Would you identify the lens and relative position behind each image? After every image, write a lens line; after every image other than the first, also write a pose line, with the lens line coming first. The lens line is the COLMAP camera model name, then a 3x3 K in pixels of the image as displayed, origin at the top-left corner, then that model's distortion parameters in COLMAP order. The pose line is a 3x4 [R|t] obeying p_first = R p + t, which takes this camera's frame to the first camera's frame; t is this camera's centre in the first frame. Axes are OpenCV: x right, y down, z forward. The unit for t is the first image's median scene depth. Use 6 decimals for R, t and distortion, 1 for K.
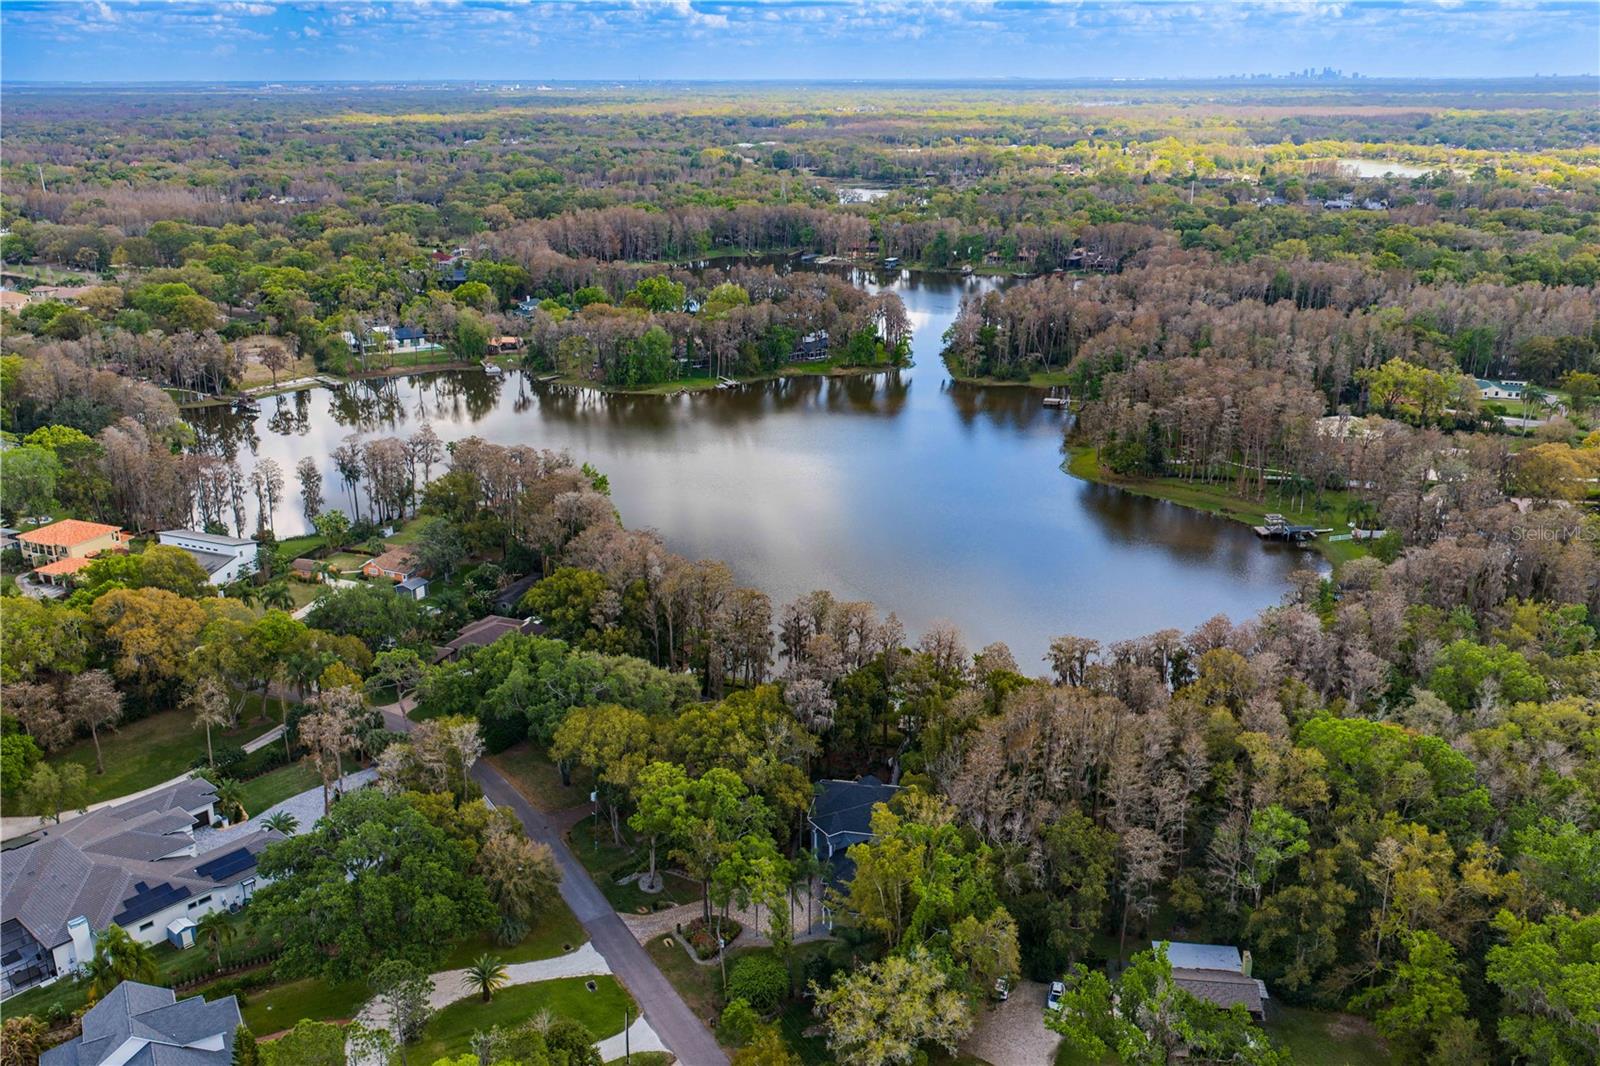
lens RADIAL K [[1321.2, 0, 800.0], [0, 1321.2, 533.0], [0, 0, 1]] dist [0.048999, -0.088220]
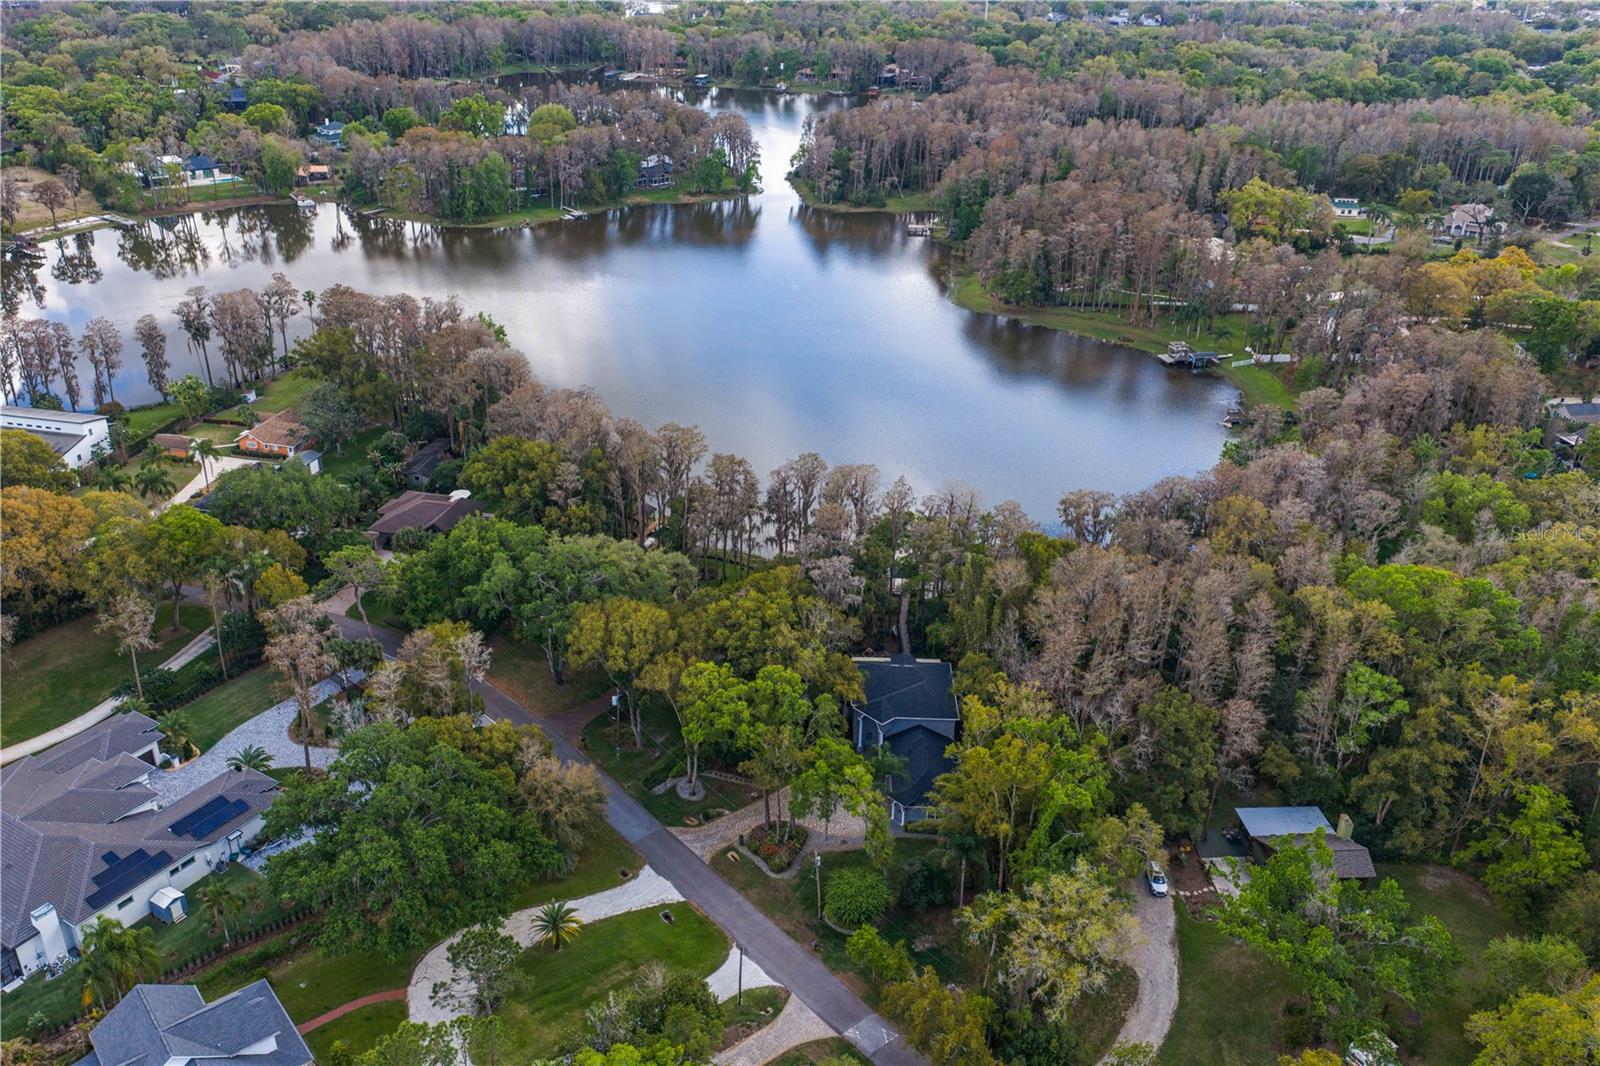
lens RADIAL K [[1283.2, 0, 800.0], [0, 1283.2, 533.0], [0, 0, 1]] dist [0.026358, -0.036695]
pose [[0.984260, -0.059965, 0.166242, -0.093863], [0.036545, 0.989404, 0.140516, -0.017846], [-0.172907, -0.132229, 0.976022, 0.077236]]
